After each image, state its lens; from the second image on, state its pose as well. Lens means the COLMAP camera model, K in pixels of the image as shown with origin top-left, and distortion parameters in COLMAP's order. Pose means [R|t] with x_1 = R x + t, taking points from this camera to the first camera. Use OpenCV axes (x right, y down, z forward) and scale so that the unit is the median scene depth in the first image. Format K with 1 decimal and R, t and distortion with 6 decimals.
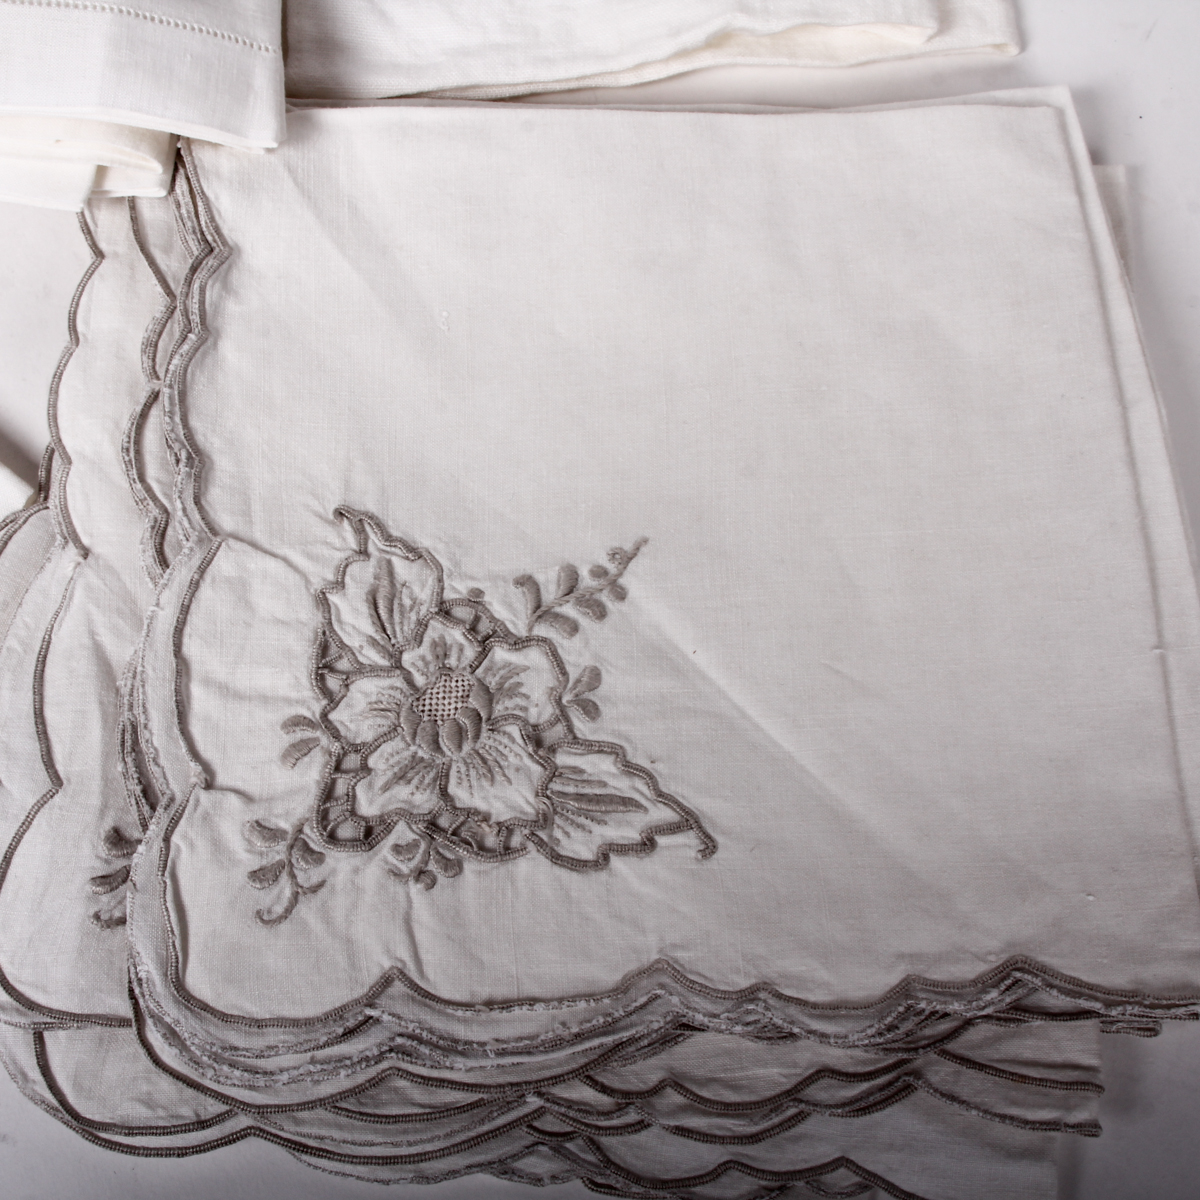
lens RADIAL K [[2037.9, 0, 600.0], [0, 2037.9, 600.0], [0, 0, 1]] dist [-0.110535, 0.144267]
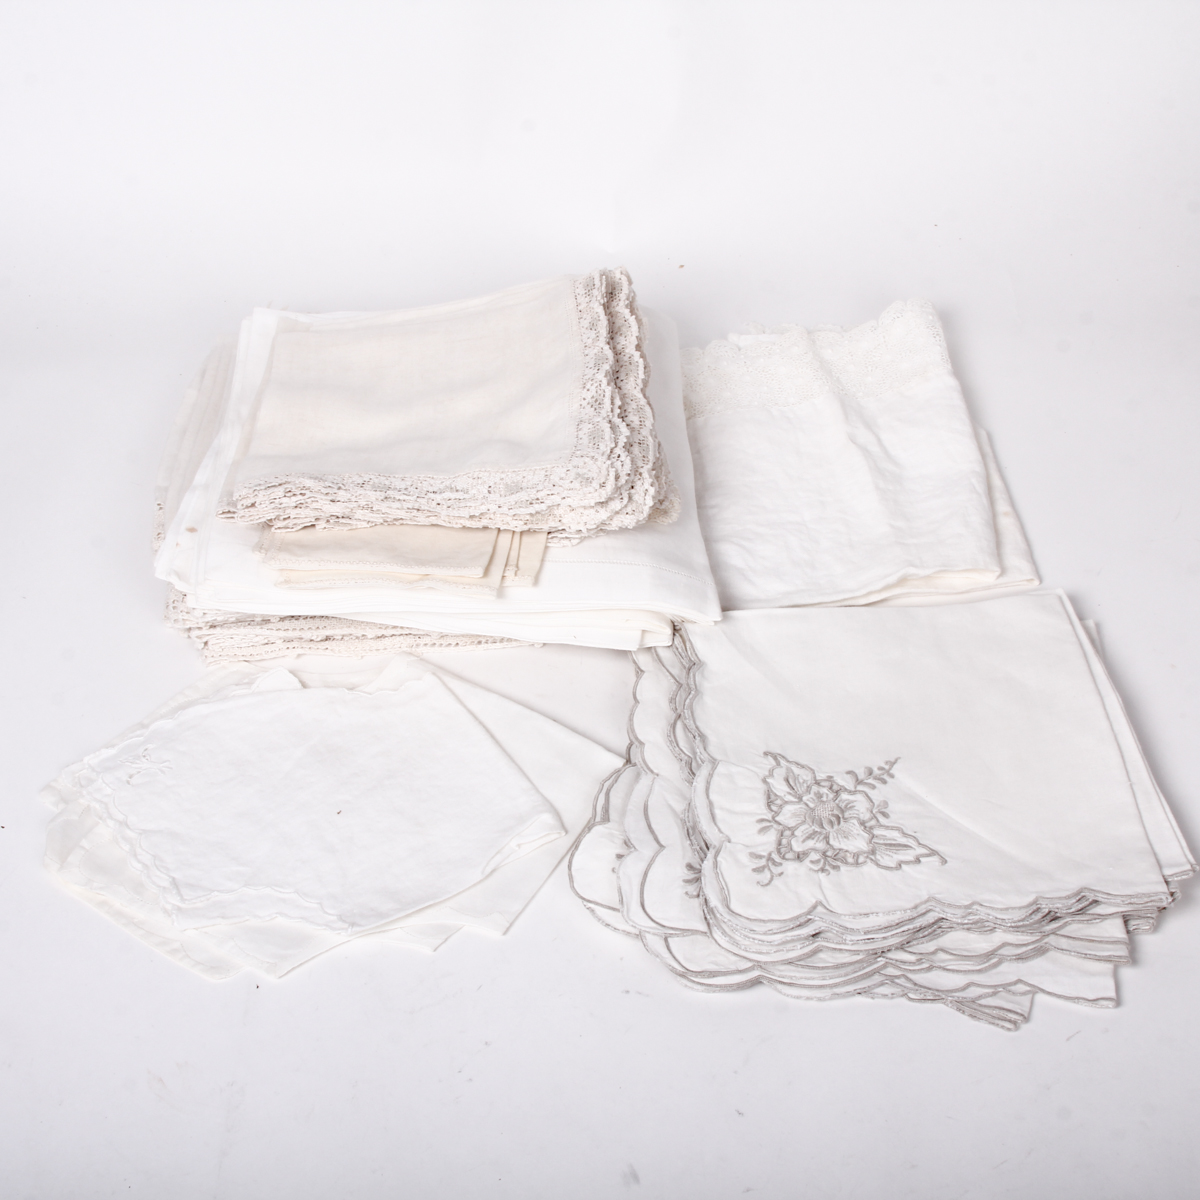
lens RADIAL K [[2037.9, 0, 600.0], [0, 2037.9, 600.0], [0, 0, 1]] dist [-0.110535, 0.144267]
pose [[0.997595, -0.062040, -0.030917, -0.245253], [0.042380, 0.898841, -0.436221, 0.839002], [0.054853, 0.433861, 0.899308, -1.217116]]
